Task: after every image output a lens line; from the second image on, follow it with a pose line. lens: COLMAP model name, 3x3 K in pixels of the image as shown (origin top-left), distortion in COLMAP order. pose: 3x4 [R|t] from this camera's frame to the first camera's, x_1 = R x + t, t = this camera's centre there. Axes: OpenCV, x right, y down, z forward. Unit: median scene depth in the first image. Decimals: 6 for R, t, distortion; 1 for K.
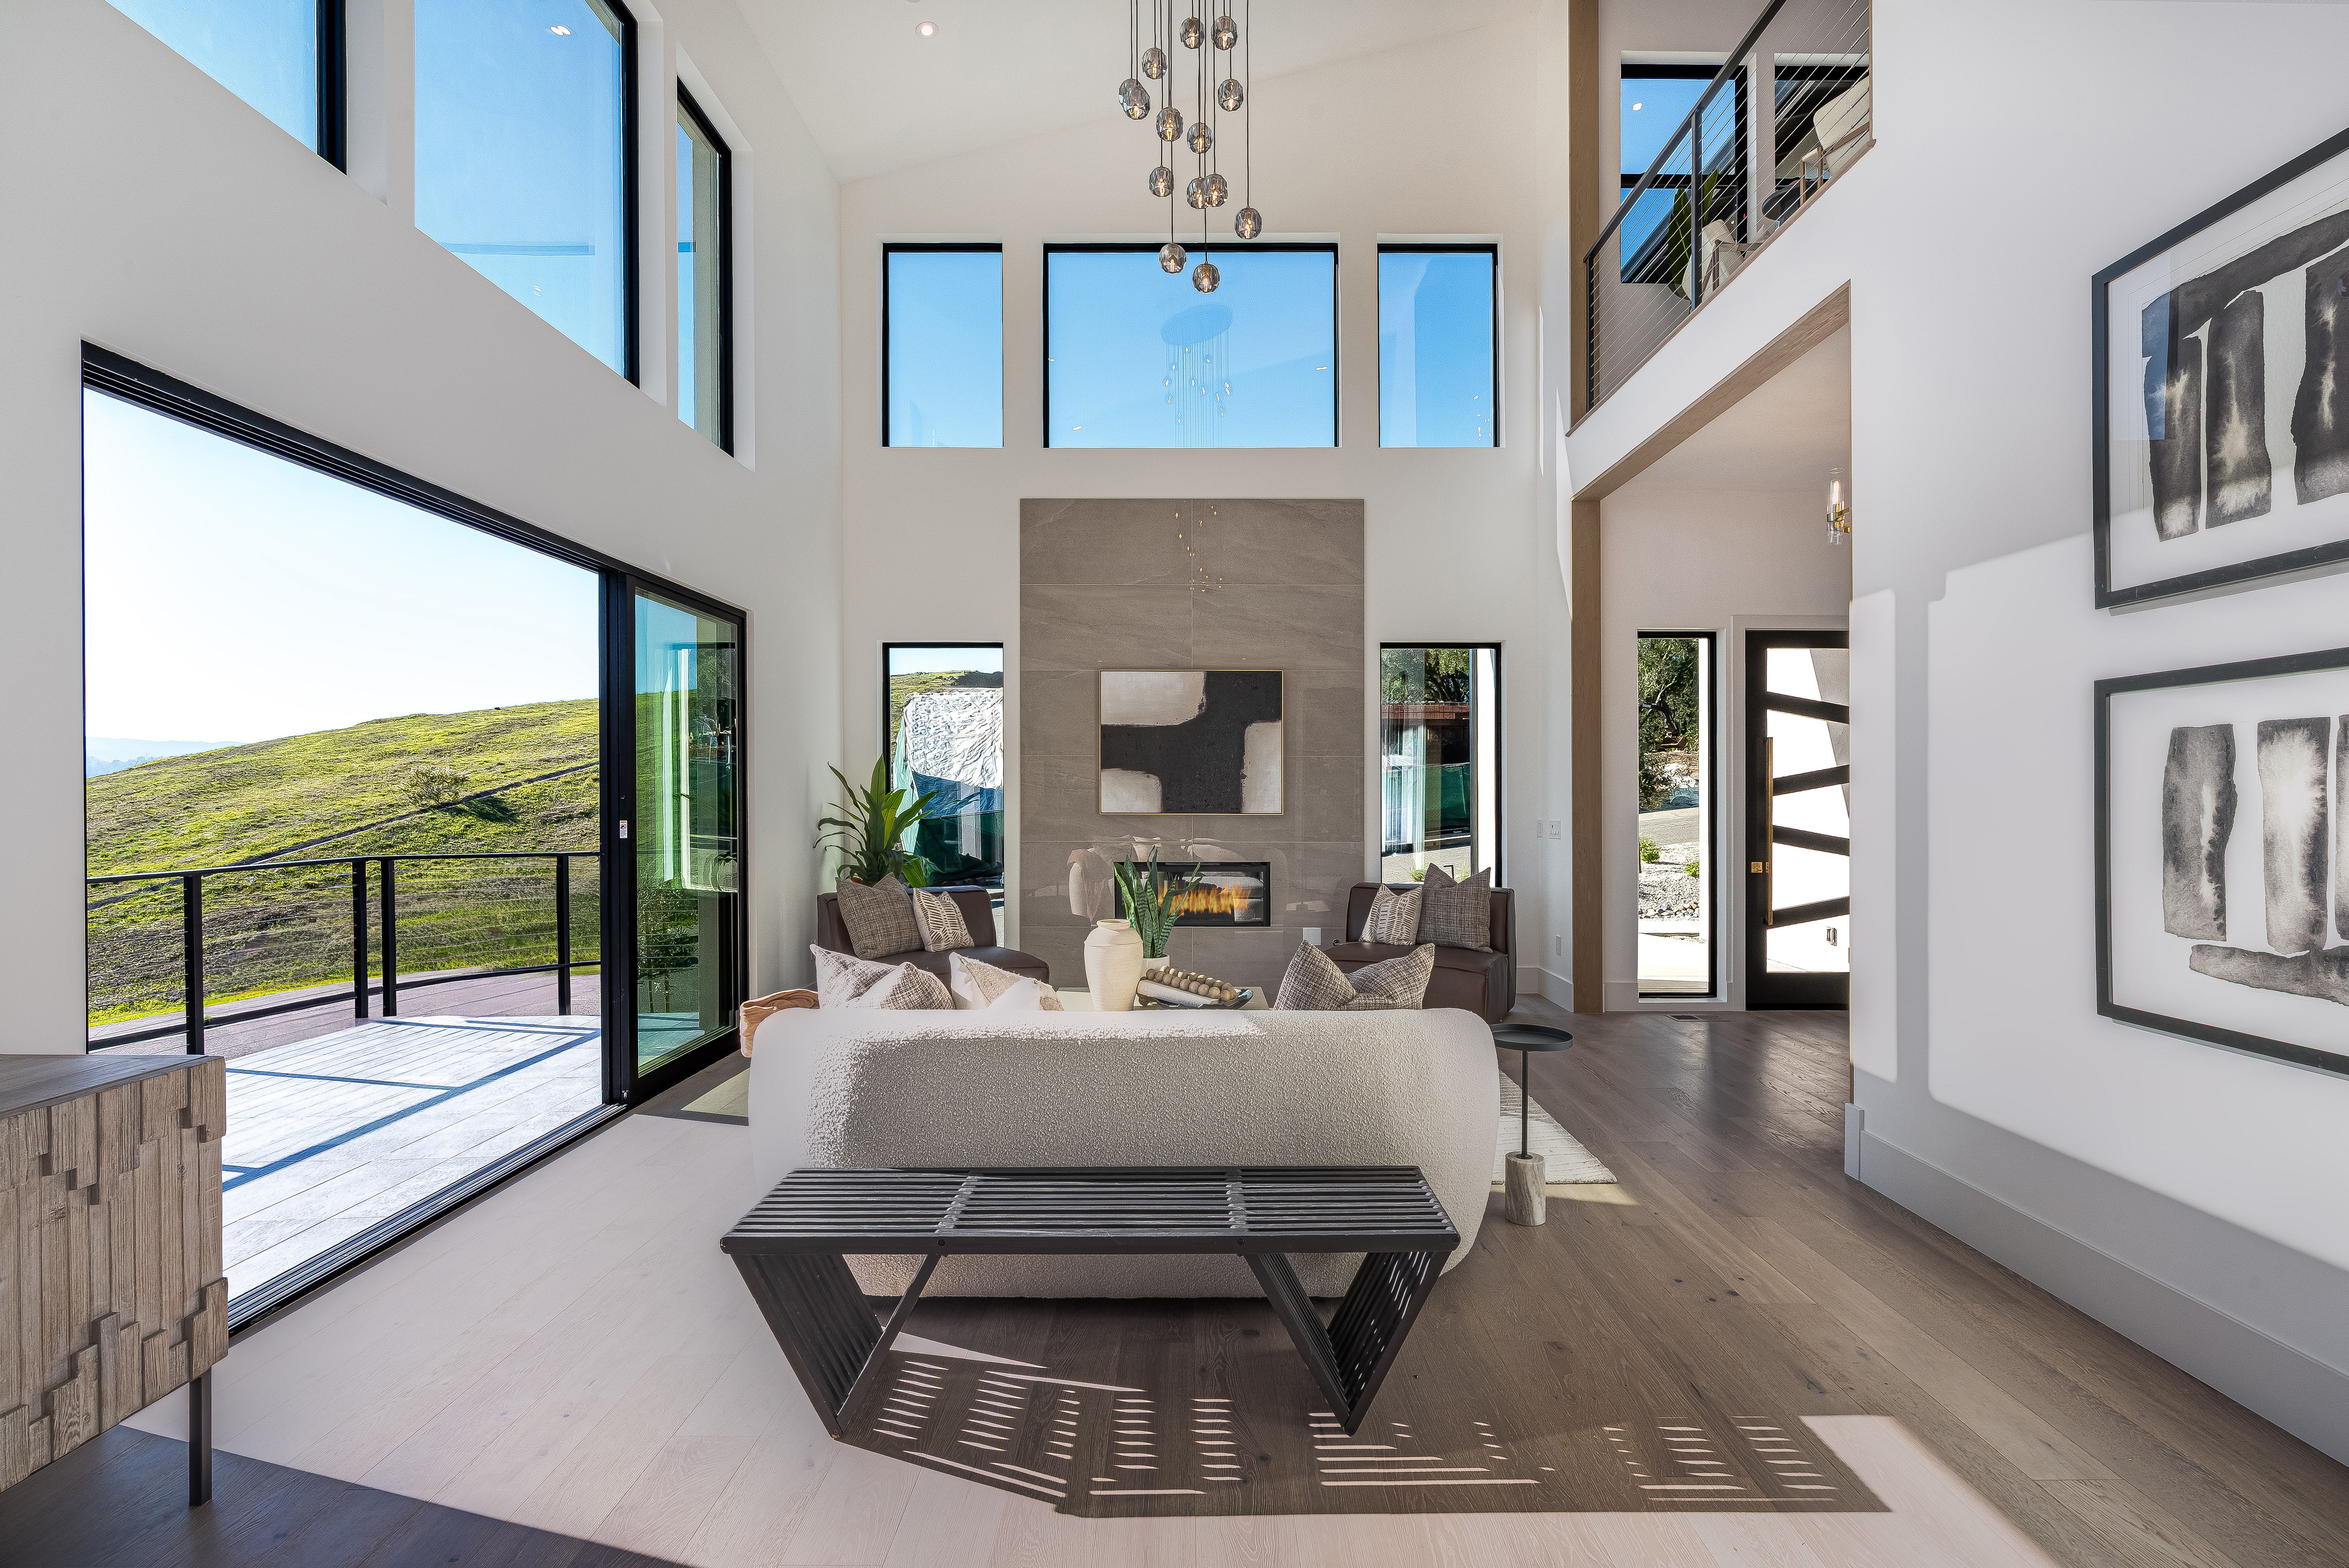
lens RADIAL K [[1070.0, 0, 1200.4], [0, 1070.0, 794.9], [0, 0, 1]] dist [-0.010482, 0.000117]
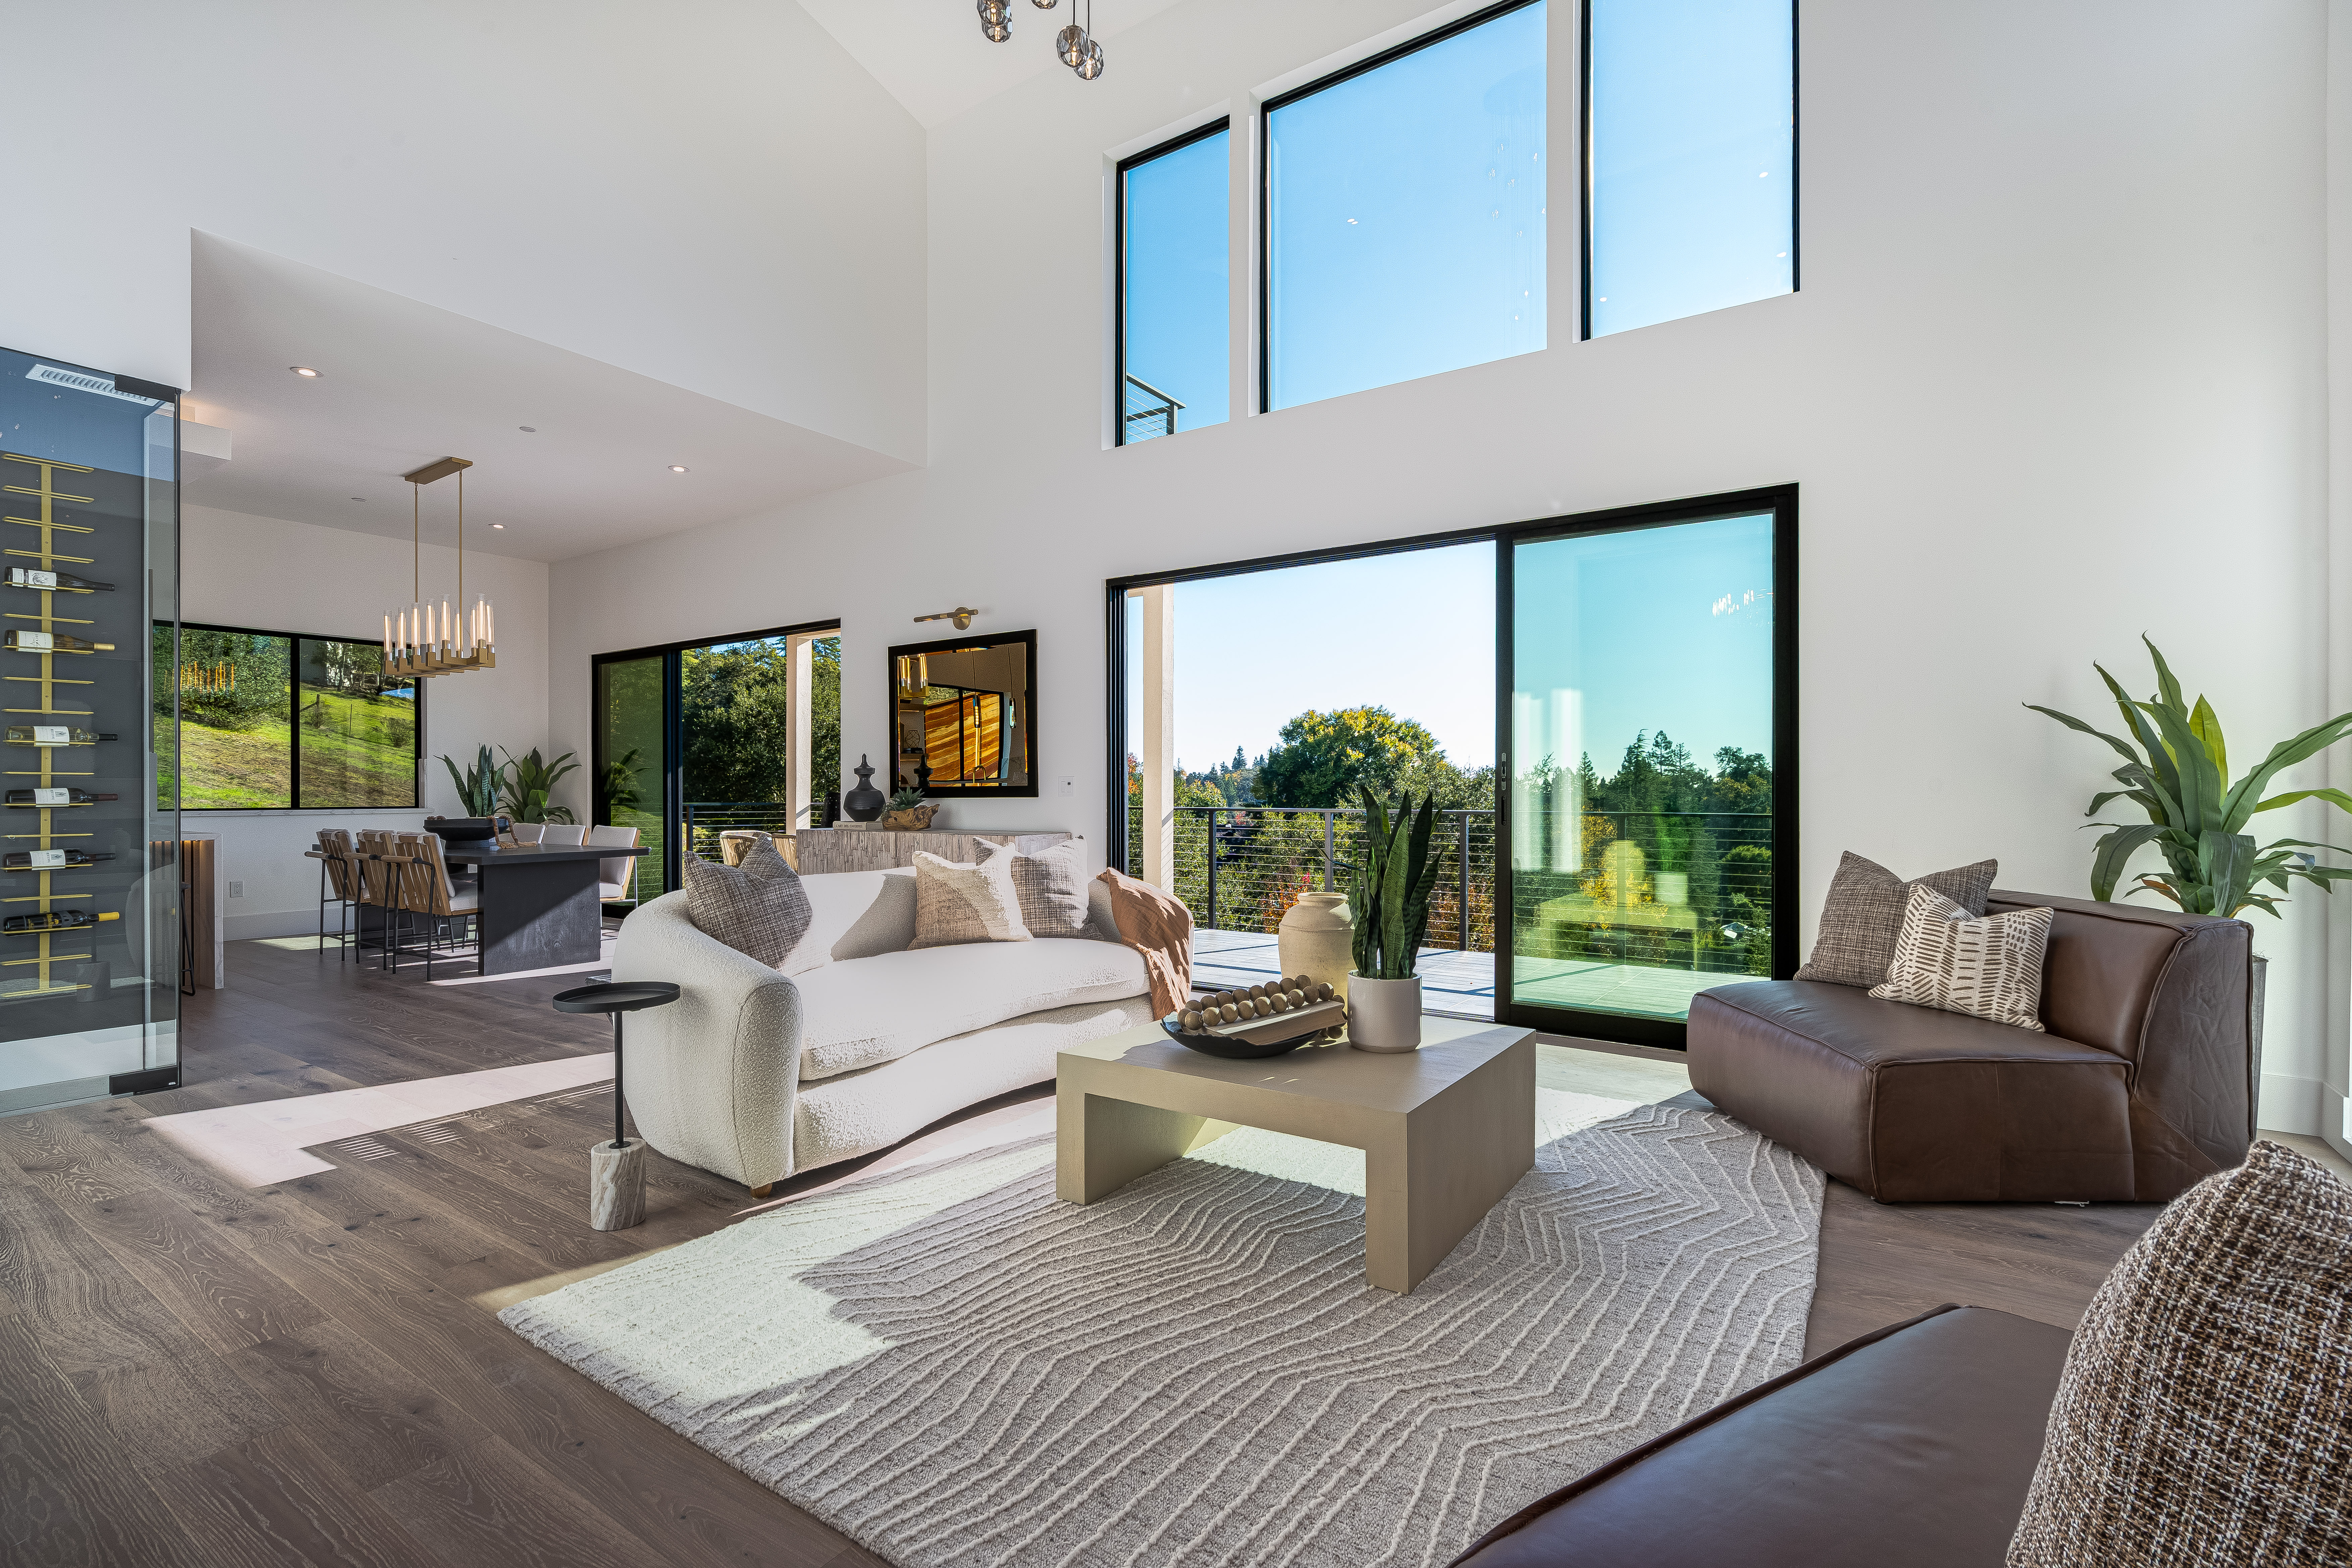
lens RADIAL K [[1063.5, 0, 1176.0], [0, 1063.5, 784.0], [0, 0, 1]] dist [-0.002532, 0.000000]
pose [[-0.571053, -0.003676, -0.820905, 0.345127], [-0.001818, 0.999993, -0.003213, 0.033308], [0.820911, -0.000343, -0.571056, 0.857573]]
